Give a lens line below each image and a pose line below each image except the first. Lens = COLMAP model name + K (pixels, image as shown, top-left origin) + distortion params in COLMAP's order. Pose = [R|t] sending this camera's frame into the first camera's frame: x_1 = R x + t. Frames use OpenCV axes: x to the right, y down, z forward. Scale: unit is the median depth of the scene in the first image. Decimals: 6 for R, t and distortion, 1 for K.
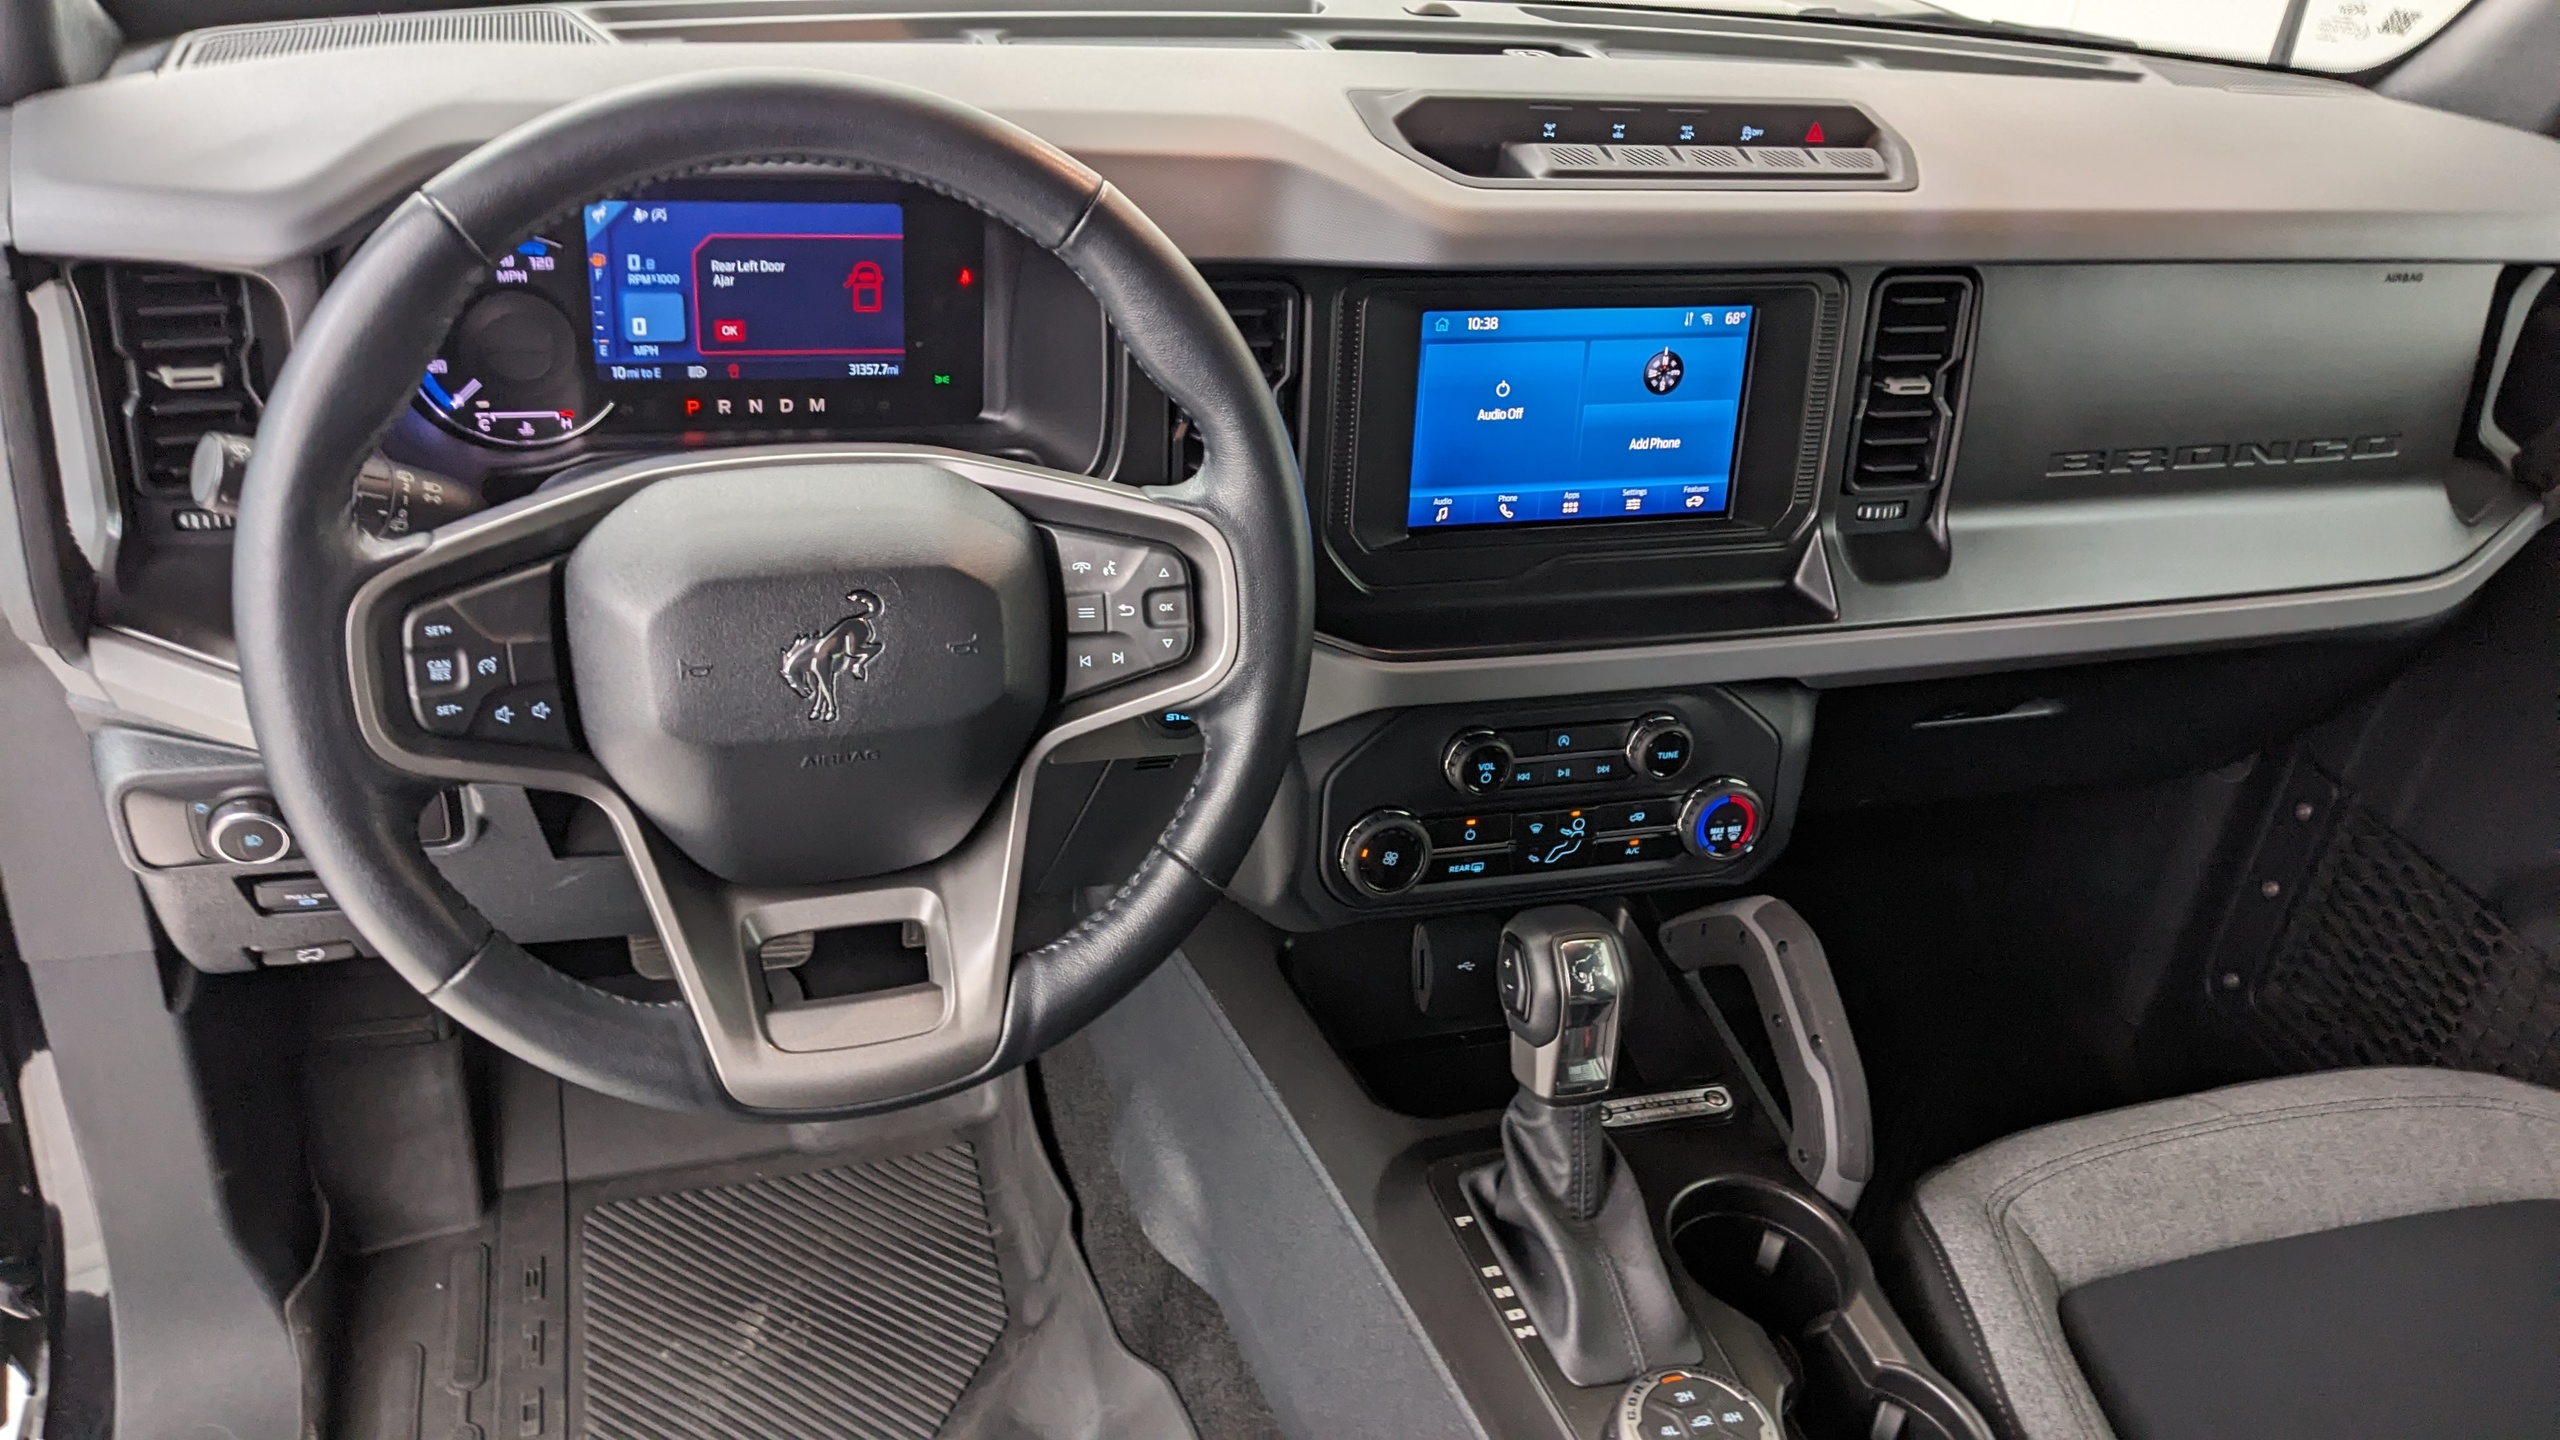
lens RADIAL K [[1992.0, 0, 1311.8], [0, 1992.0, 753.2], [0, 0, 1]] dist [0.061843, -0.126561]
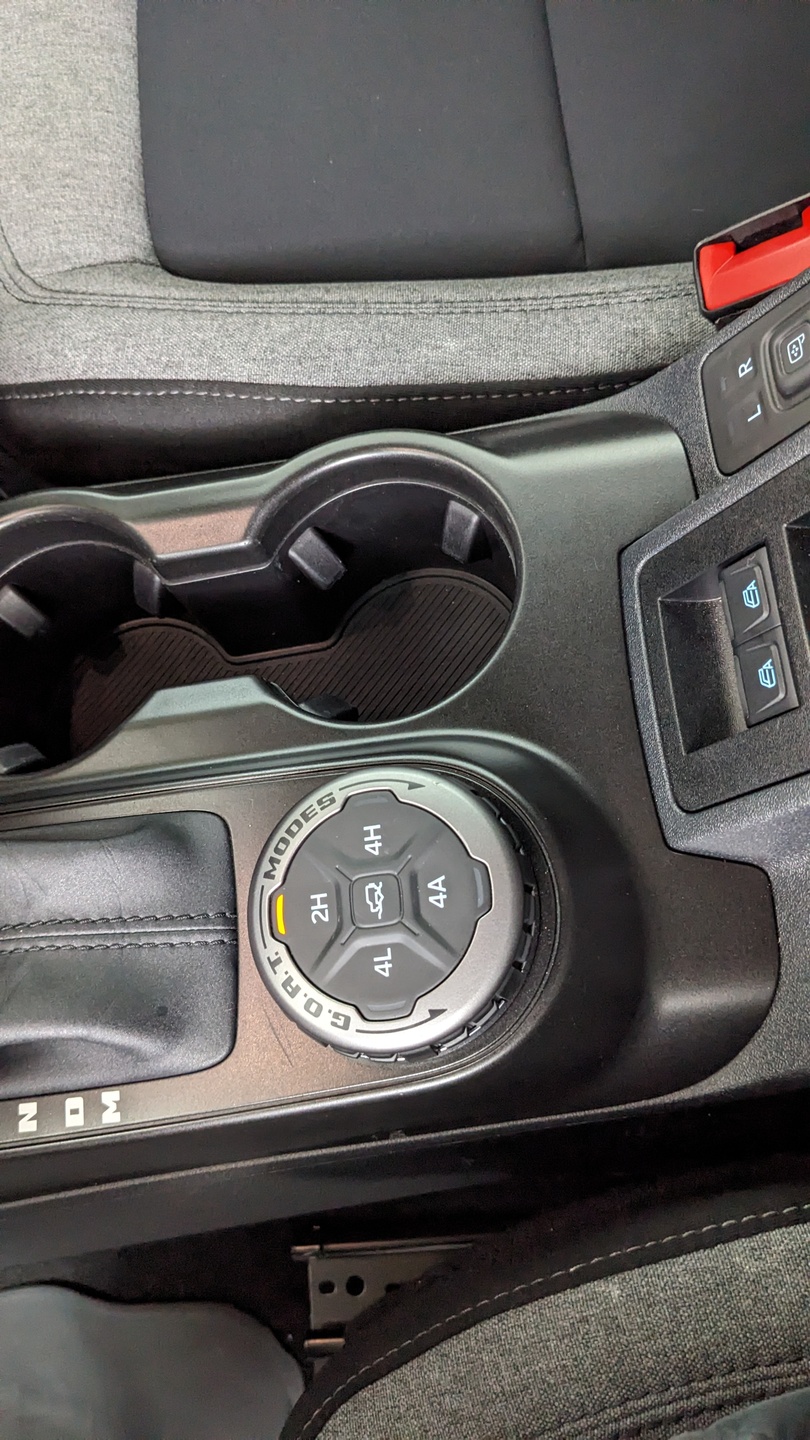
lens RADIAL K [[1142.5, 0, 405.0], [0, 1142.5, 720.0], [0, 0, 1]] dist [0.066359, -0.138168]
pose [[0.198784, -0.969791, 0.141390, 0.166346], [0.715630, 0.242203, 0.655142, 0.093802], [-0.669595, -0.029049, 0.742158, 0.625945]]
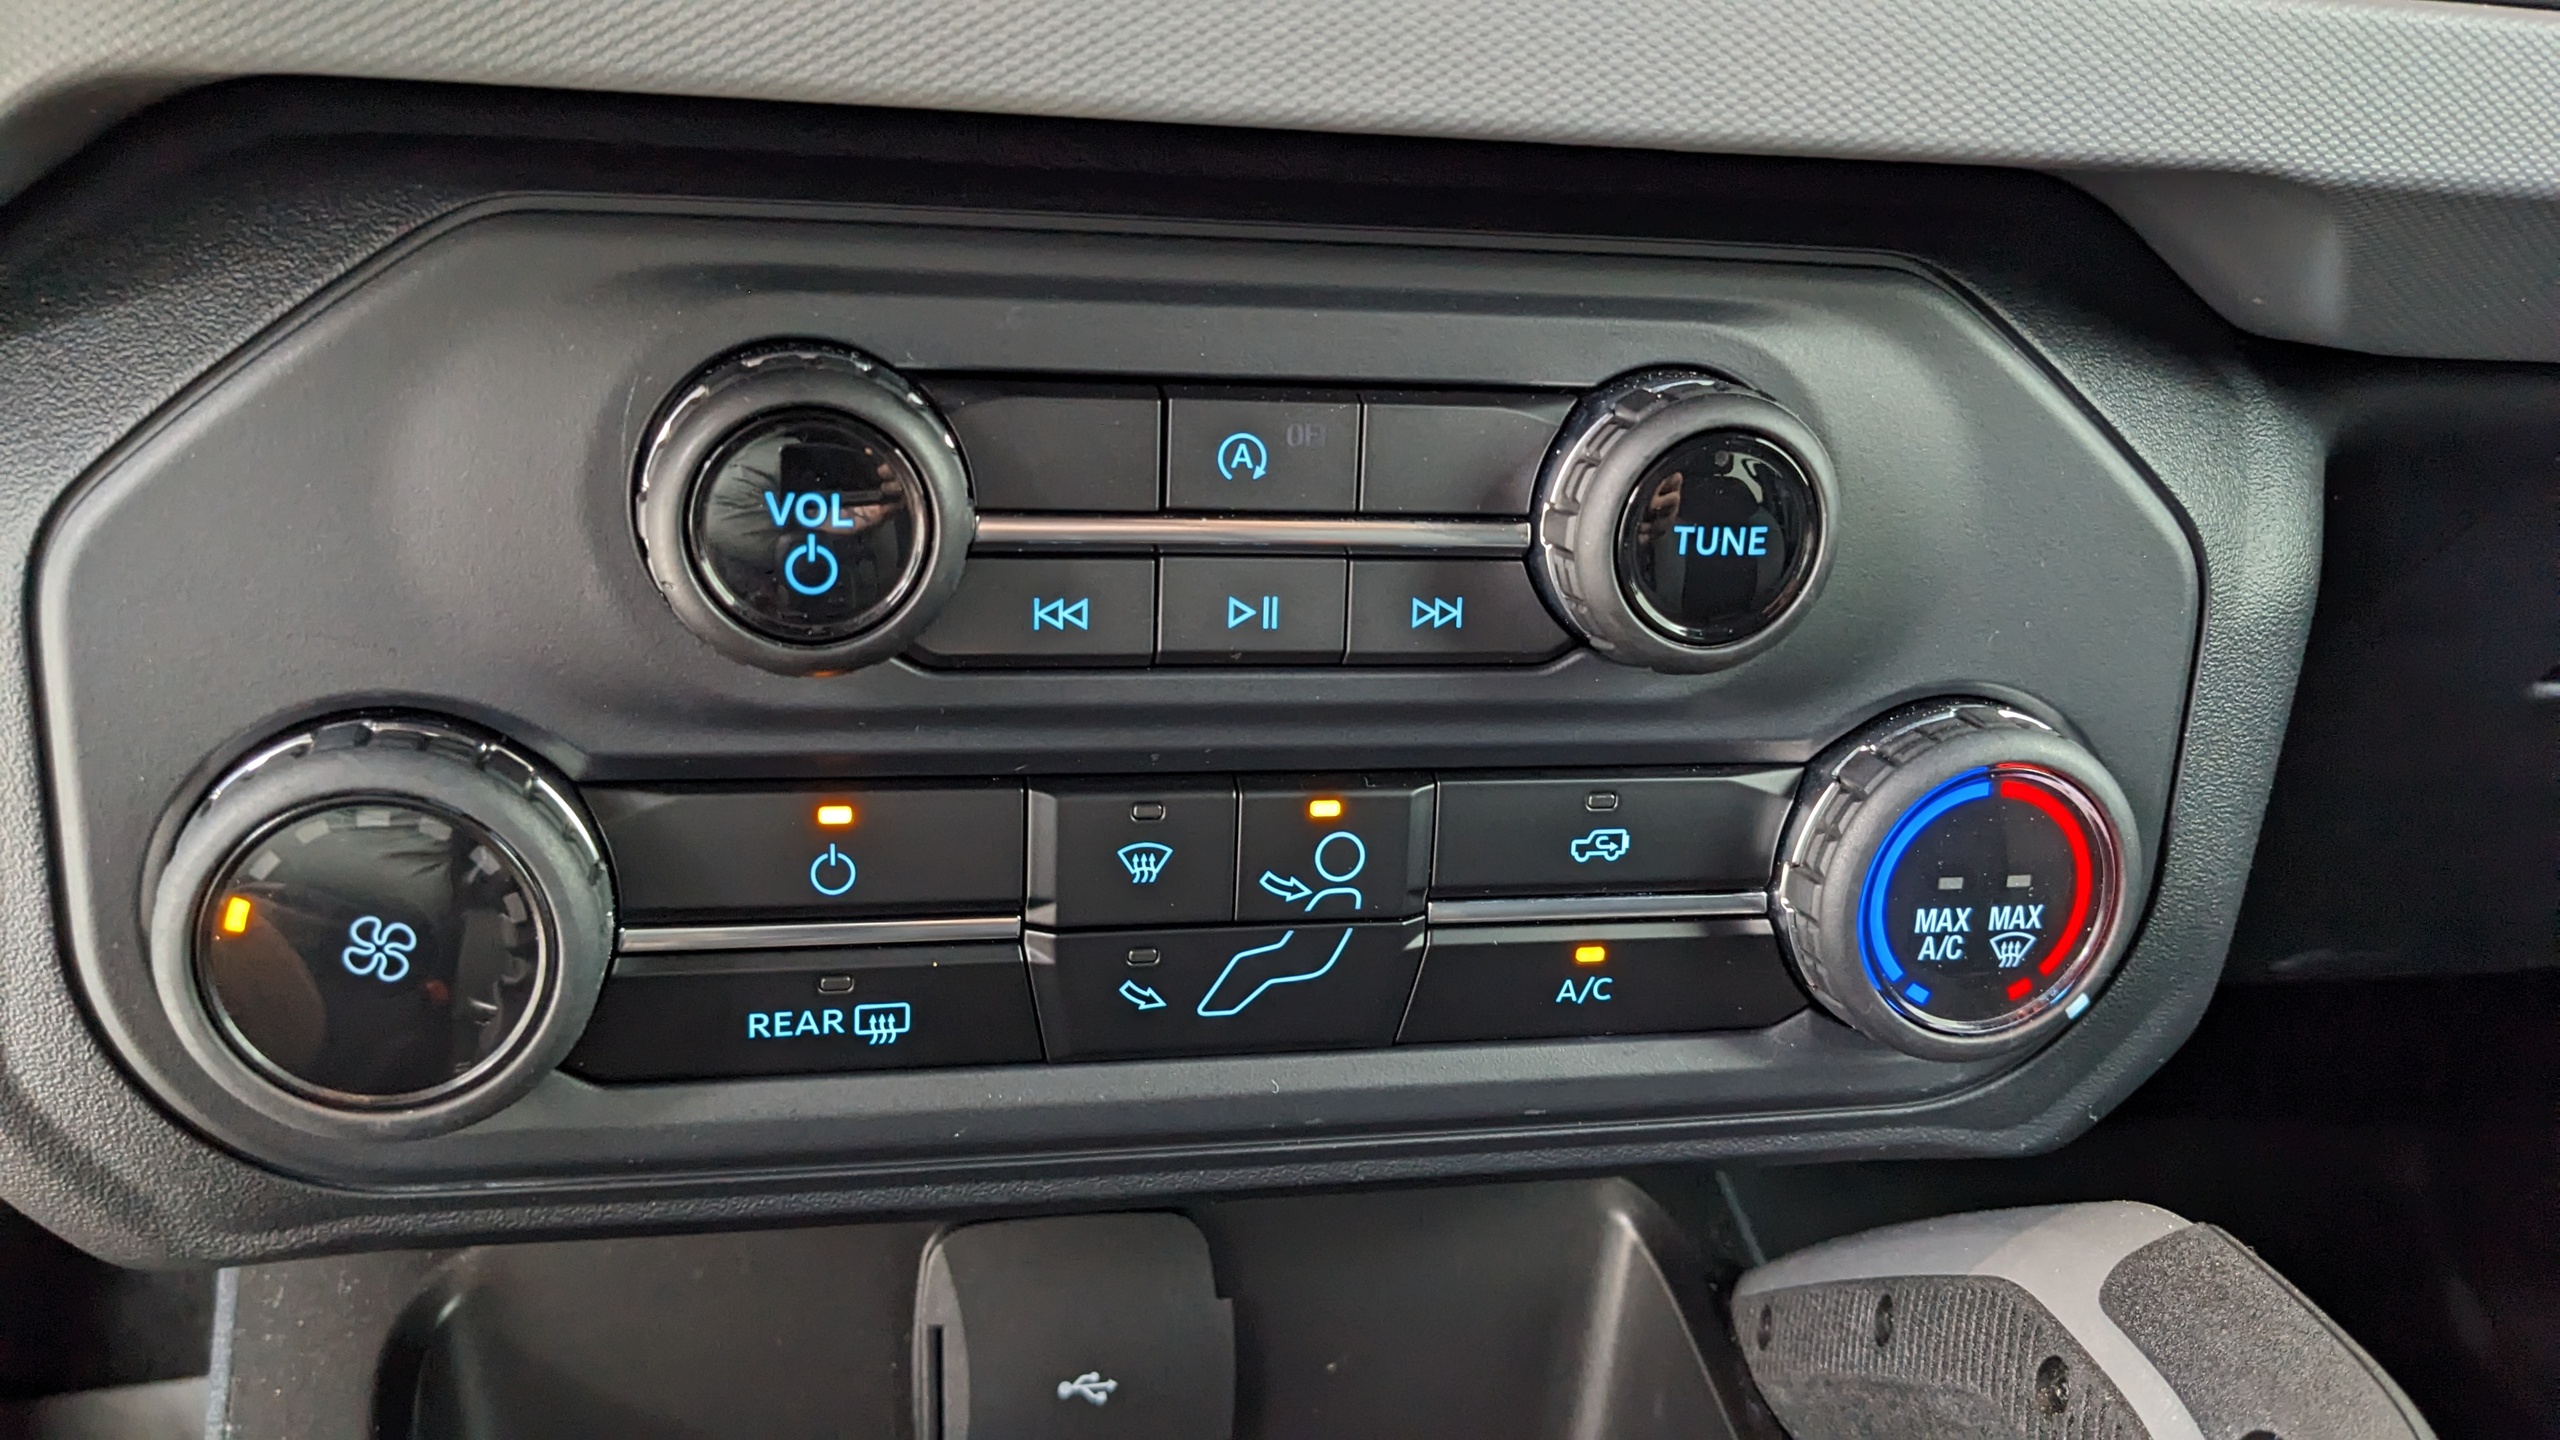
lens RADIAL K [[2031.2, 0, 1248.7], [0, 2031.2, 736.2], [0, 0, 1]] dist [0.066359, -0.138168]
pose [[0.993369, 0.026279, -0.111930, 0.158164], [-0.040405, 0.991224, -0.125867, 0.054945], [0.107640, 0.129555, 0.985713, 0.801188]]
